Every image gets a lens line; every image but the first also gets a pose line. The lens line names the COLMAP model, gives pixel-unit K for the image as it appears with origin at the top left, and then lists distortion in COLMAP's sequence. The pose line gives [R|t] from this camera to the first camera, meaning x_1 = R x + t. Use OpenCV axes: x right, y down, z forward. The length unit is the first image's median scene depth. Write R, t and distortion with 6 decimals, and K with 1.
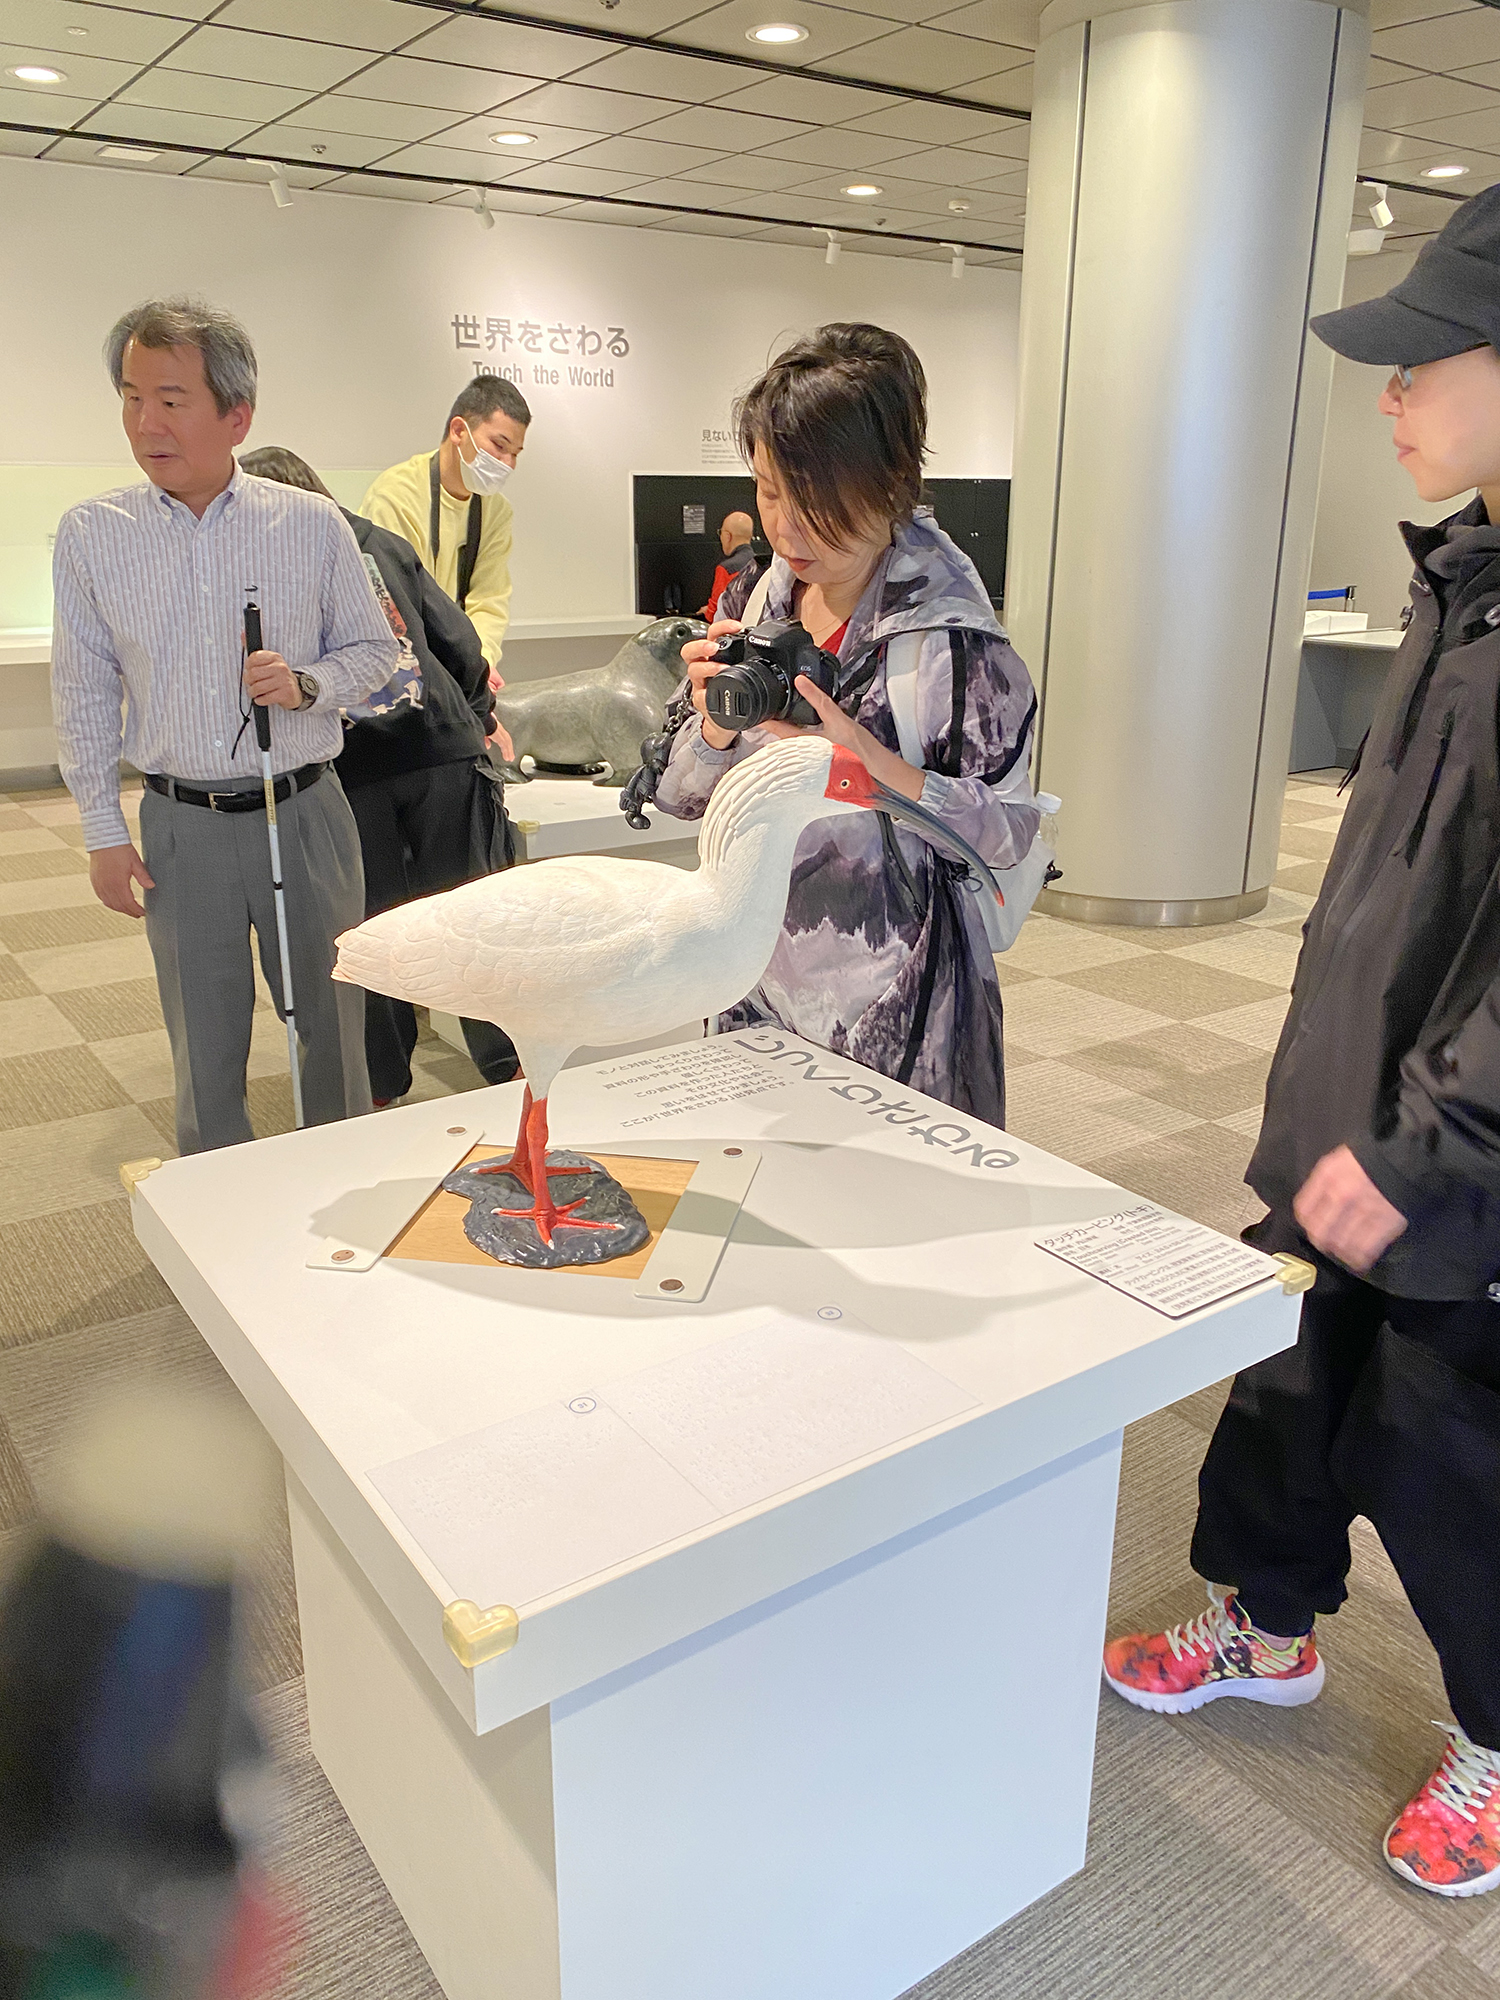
lens RADIAL K [[1509.4, 0, 741.3], [0, 1509.4, 1006.6], [0, 0, 1]] dist [0.124637, -0.191669]
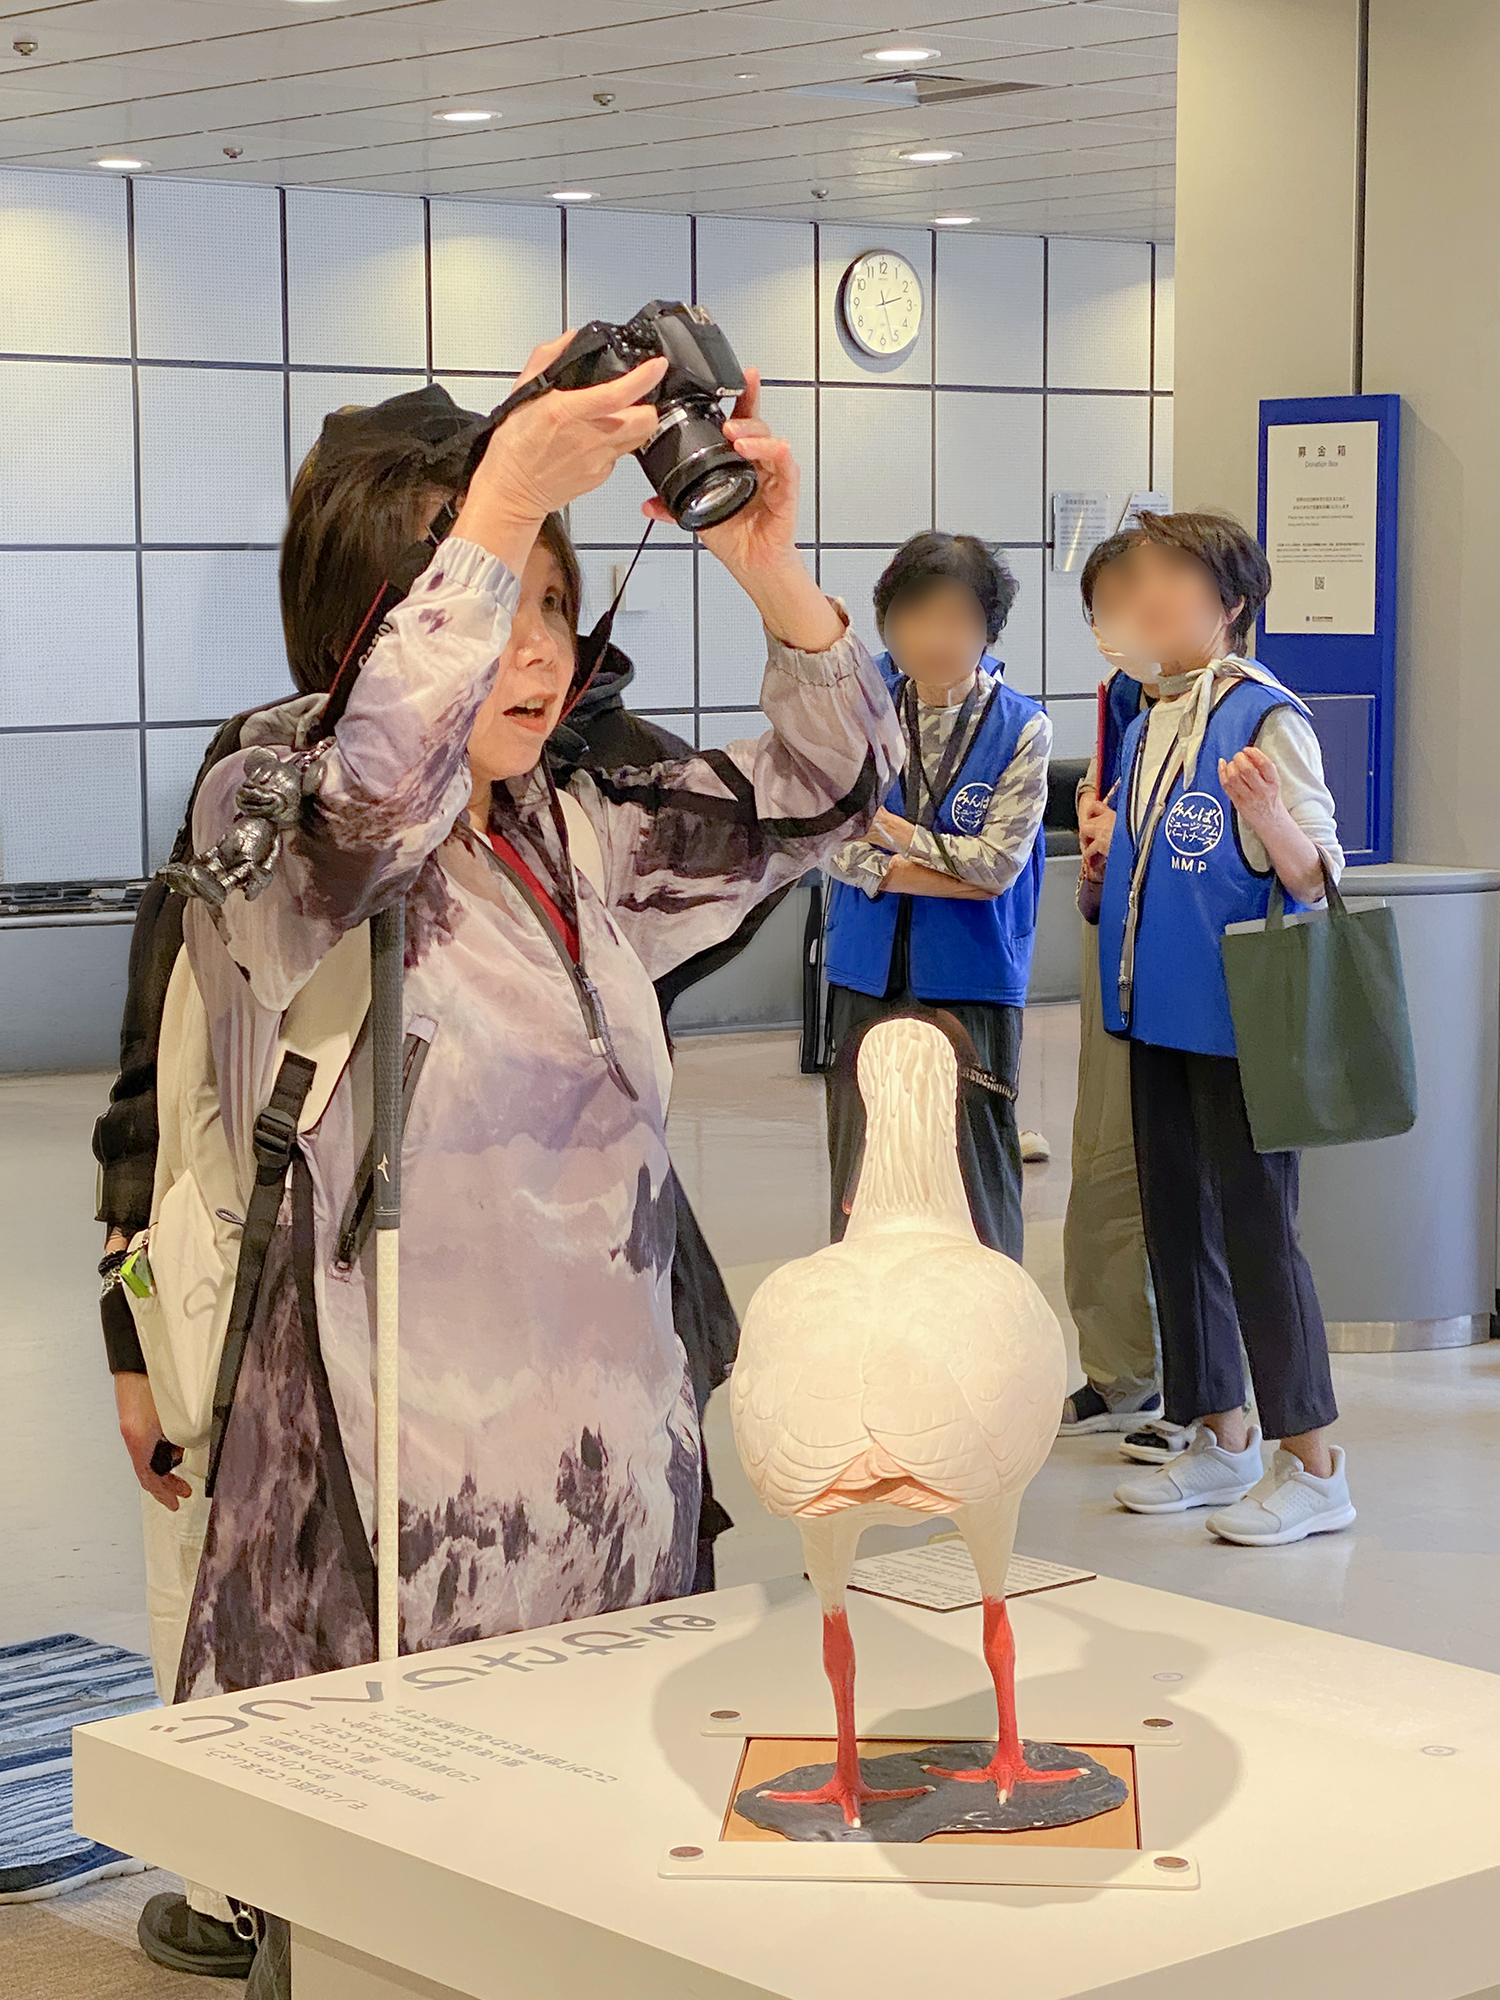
lens RADIAL K [[4245.9, 0, 750.0], [0, 4245.9, 1000.0], [0, 0, 1]] dist [0.035605, -0.071881]
pose [[-0.108300, -0.104659, 0.988594, -1.684384], [0.324374, 0.936295, 0.134657, -0.407212], [-0.939709, 0.335257, -0.067452, 0.988963]]
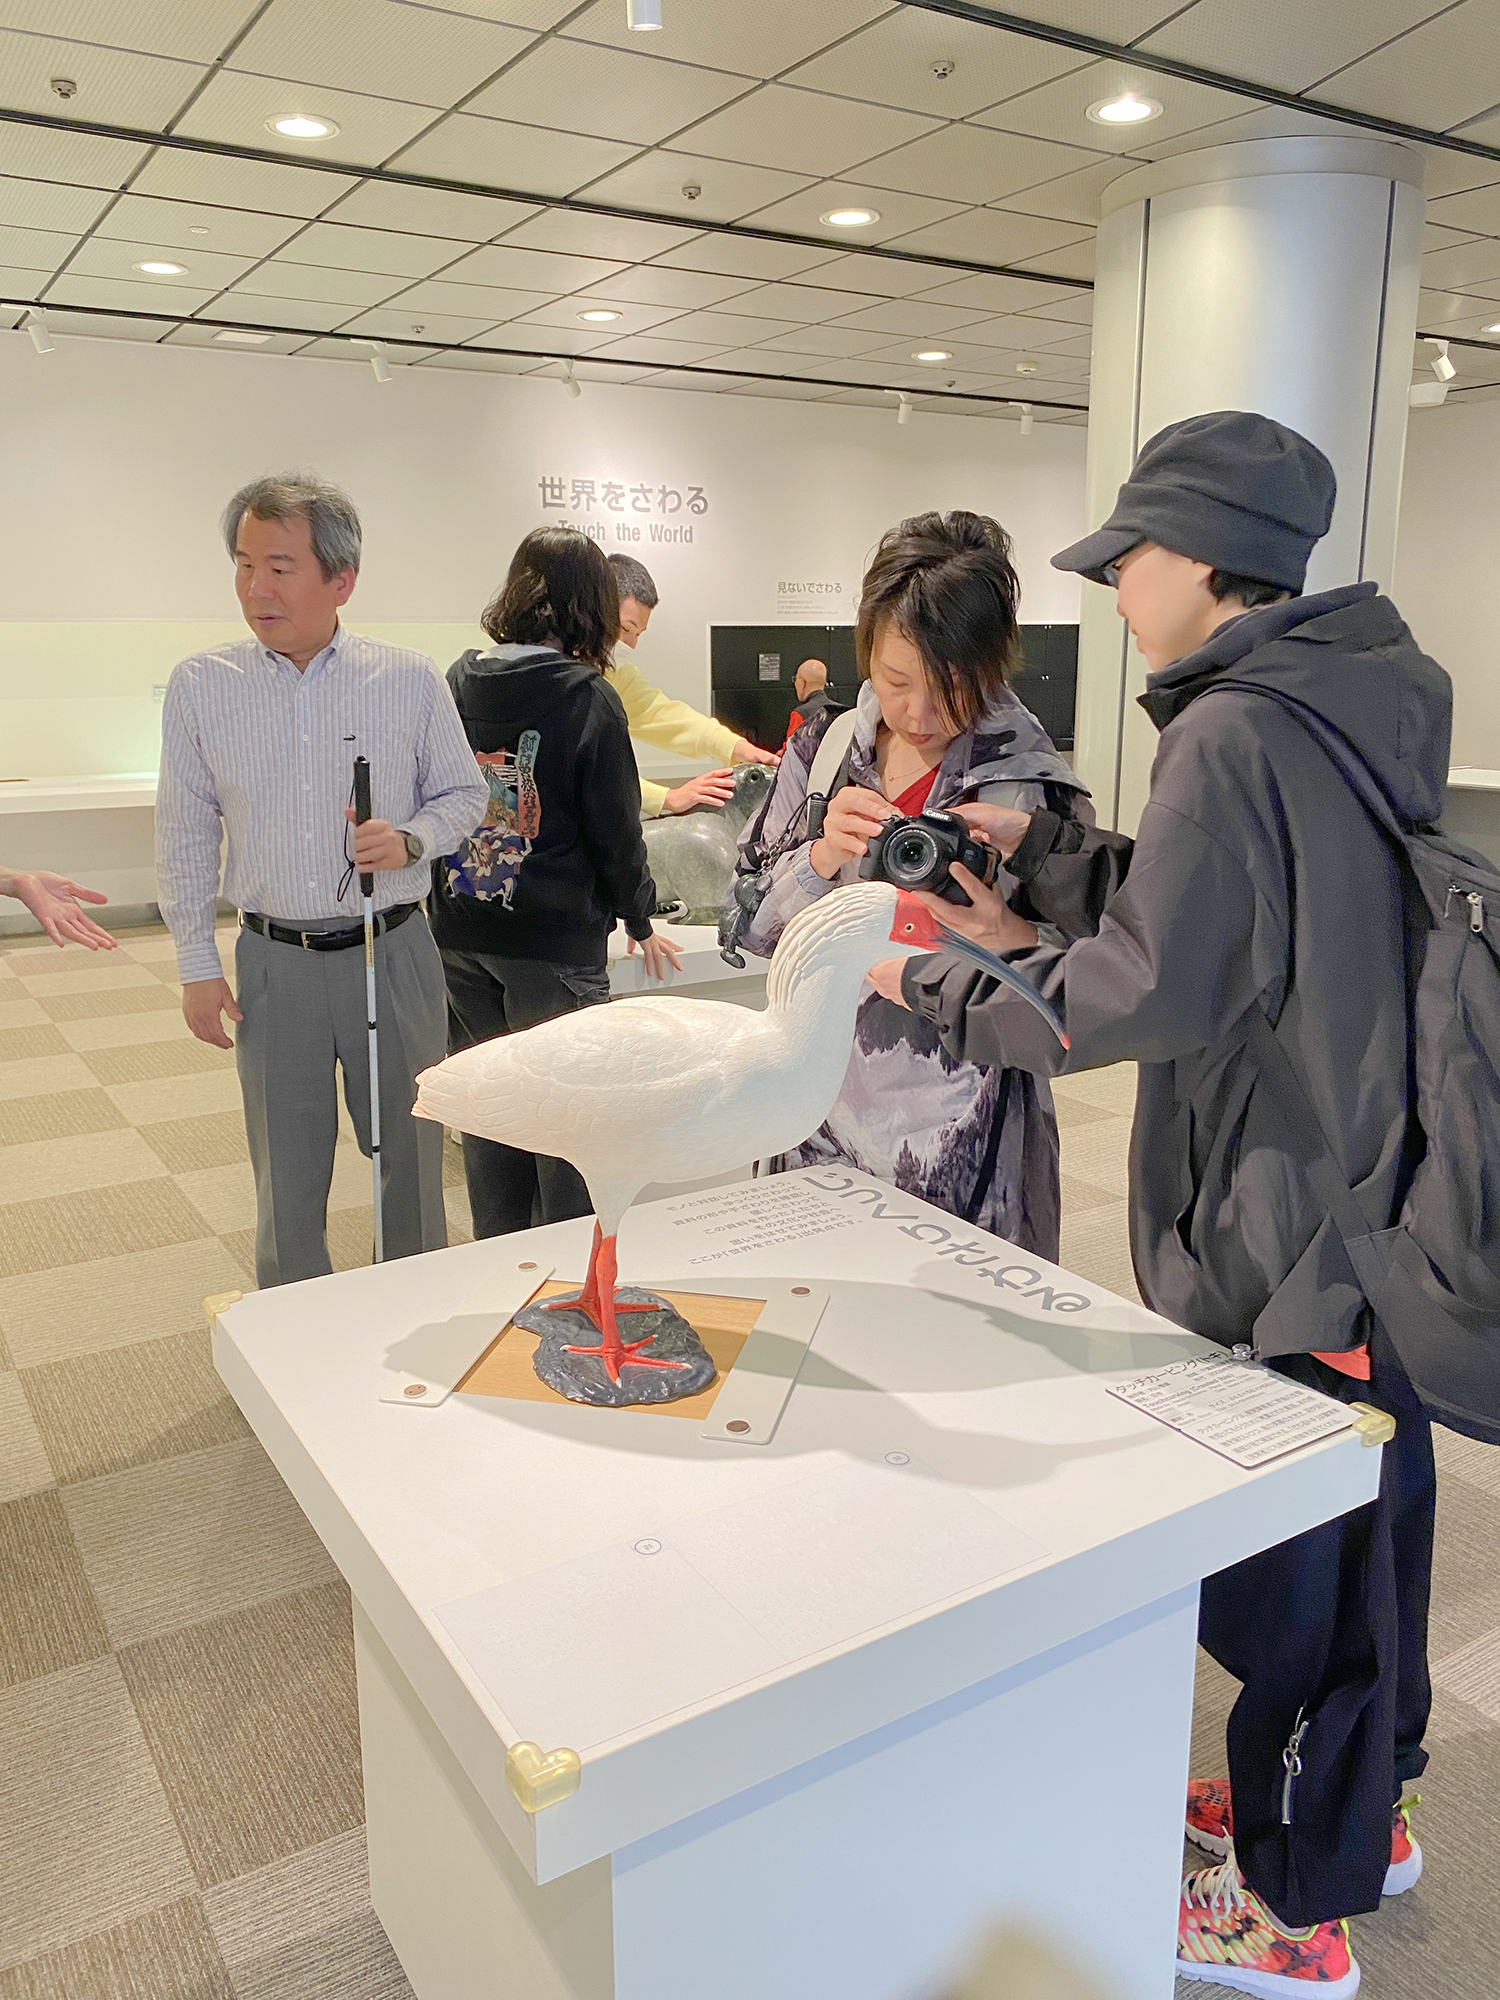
lens RADIAL K [[1531.0, 0, 733.8], [0, 1531.0, 993.9], [0, 0, 1]] dist [0.070880, -0.086422]
pose [[0.998586, 0.001744, -0.053133, 0.003794], [-0.006775, 0.995487, -0.094659, -0.002822], [0.052728, 0.094885, 0.994091, -0.027777]]
